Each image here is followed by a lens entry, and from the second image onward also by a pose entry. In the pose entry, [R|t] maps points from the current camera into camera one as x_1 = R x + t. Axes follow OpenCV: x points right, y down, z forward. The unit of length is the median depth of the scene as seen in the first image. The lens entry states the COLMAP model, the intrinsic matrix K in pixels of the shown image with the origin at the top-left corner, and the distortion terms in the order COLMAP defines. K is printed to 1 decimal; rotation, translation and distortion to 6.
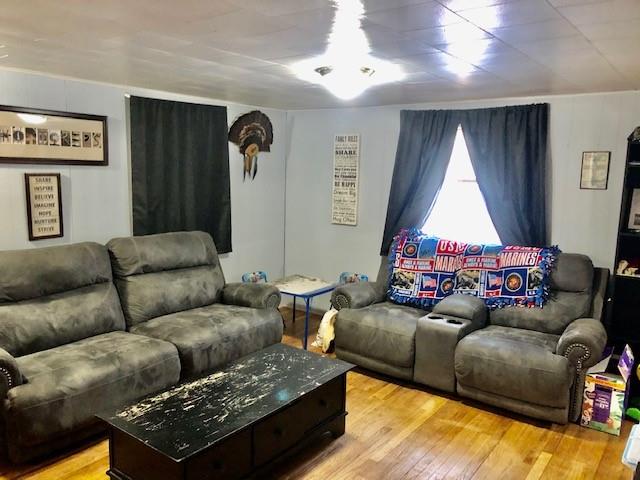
lens RADIAL K [[524.9, 0, 323.6], [0, 524.9, 246.4], [0, 0, 1]] dist [0.048316, -0.041585]
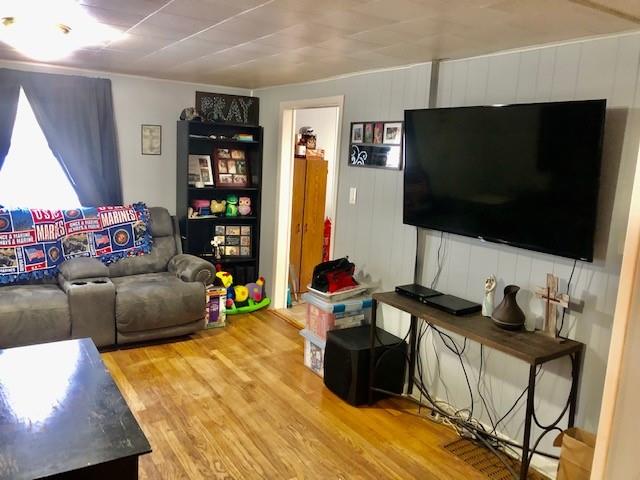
lens RADIAL K [[524.9, 0, 326.3], [0, 524.9, 236.8], [0, 0, 1]] dist [0.048316, -0.041585]
pose [[0.350639, -0.158917, 0.922929, -0.549938], [0.096610, 0.986378, 0.133138, -0.043808], [-0.931514, 0.042481, 0.361215, 0.175333]]
